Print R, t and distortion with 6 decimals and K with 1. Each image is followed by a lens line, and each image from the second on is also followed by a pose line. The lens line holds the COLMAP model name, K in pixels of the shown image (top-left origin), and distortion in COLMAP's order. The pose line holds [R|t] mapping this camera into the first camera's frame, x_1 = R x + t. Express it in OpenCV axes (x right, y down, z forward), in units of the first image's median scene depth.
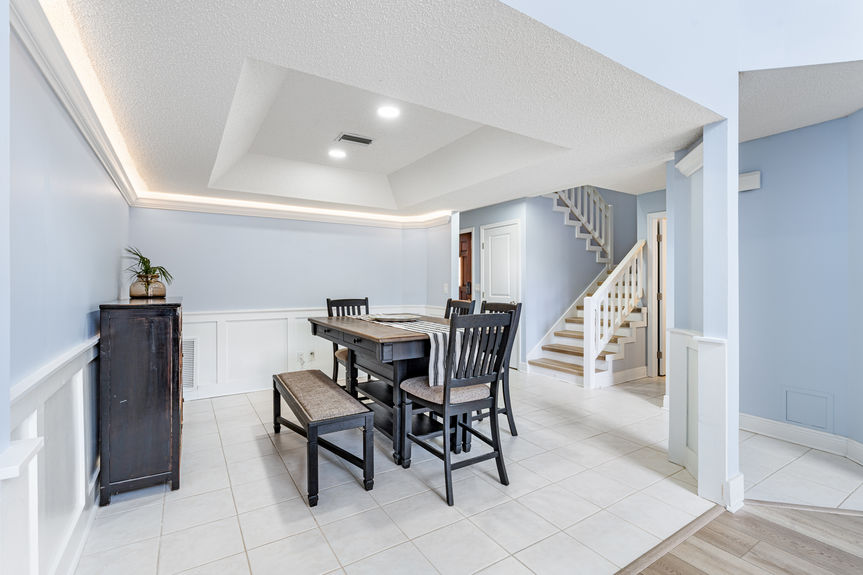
lens RADIAL K [[400.5, 0, 432.4], [0, 400.5, 280.7], [0, 0, 1]] dist [-0.007836, 0.001430]
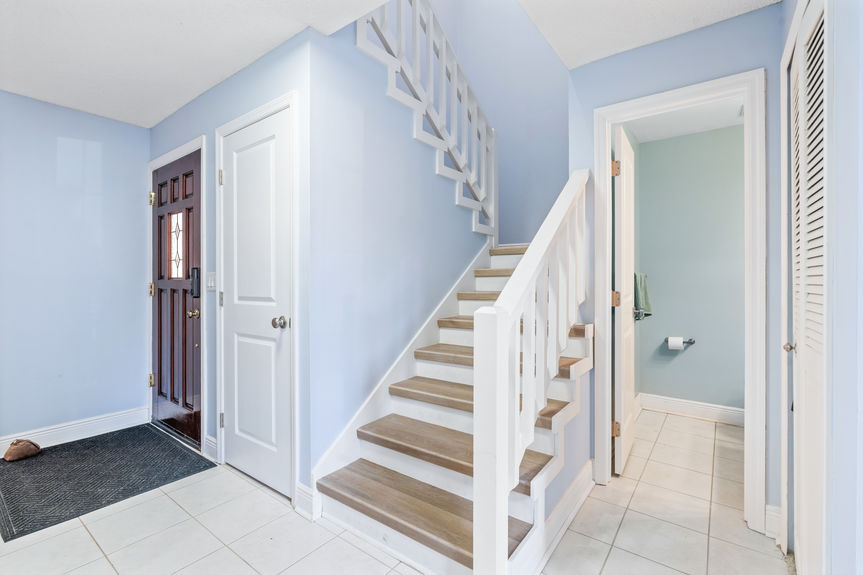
lens RADIAL K [[385.0, 0, 430.8], [0, 385.0, 284.1], [0, 0, 1]] dist [-0.004108, -0.000220]
pose [[0.934203, -0.003067, 0.356728, 0.202080], [-0.000443, 0.999952, 0.009757, 0.017497], [-0.356741, -0.009273, 0.934157, 0.610740]]
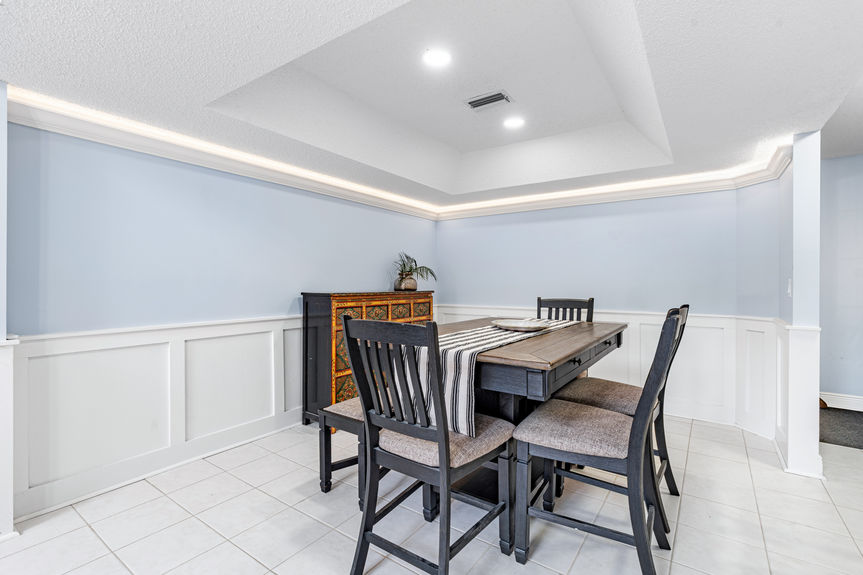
lens RADIAL K [[400.5, 0, 430.5], [0, 400.5, 282.8], [0, 0, 1]] dist [-0.007836, 0.001430]
pose [[0.381246, -0.002474, -0.924470, 0.295404], [-0.000358, 0.999996, -0.002823, 0.012318], [0.924474, 0.001407, 0.381244, 0.338167]]
